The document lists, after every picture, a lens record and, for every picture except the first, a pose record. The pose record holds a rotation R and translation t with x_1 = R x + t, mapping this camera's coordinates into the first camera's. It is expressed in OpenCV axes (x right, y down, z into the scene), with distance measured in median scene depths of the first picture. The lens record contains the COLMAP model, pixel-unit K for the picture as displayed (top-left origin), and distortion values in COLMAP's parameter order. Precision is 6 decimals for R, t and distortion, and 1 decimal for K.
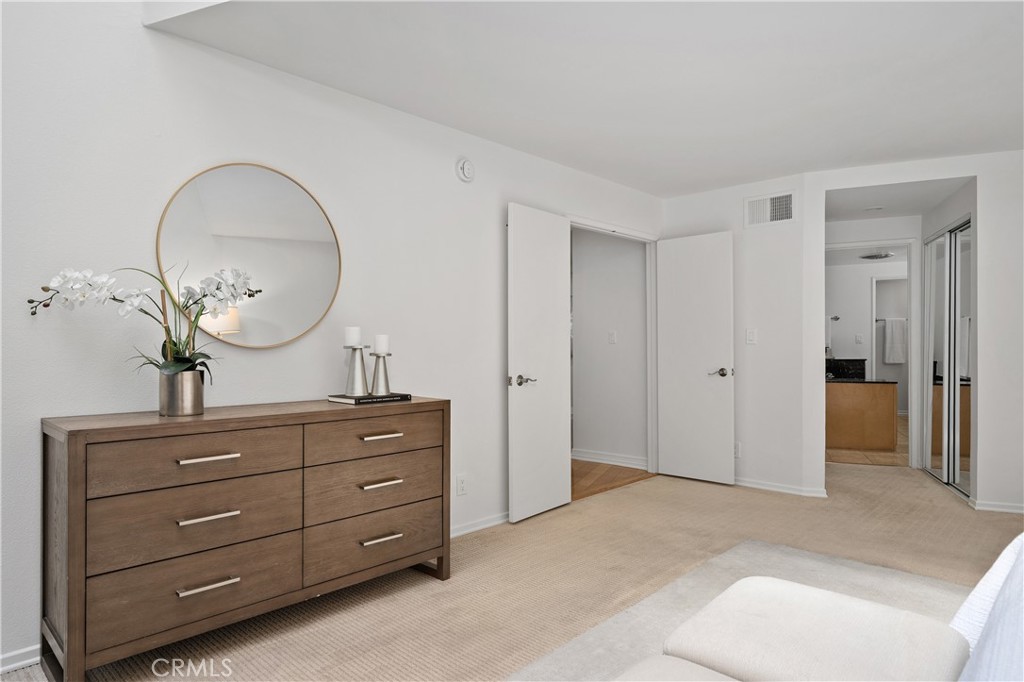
lens RADIAL K [[611.6, 0, 507.9], [0, 611.6, 343.3], [0, 0, 1]] dist [0.003389, 0.000595]
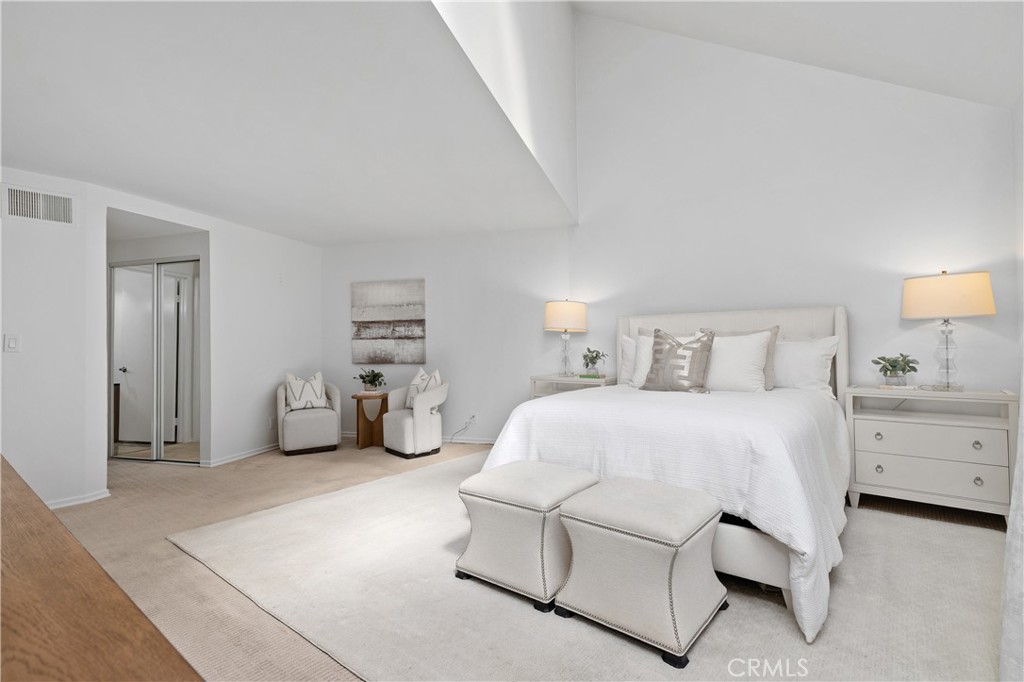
lens RADIAL K [[490.2, 0, 510.0], [0, 490.2, 337.1], [0, 0, 1]] dist [0.013925, -0.001017]
pose [[-0.097259, 0.015920, 0.995132, -0.396870], [0.007760, 0.999854, -0.015237, -0.004707], [-0.995229, 0.006240, -0.097368, 0.386776]]
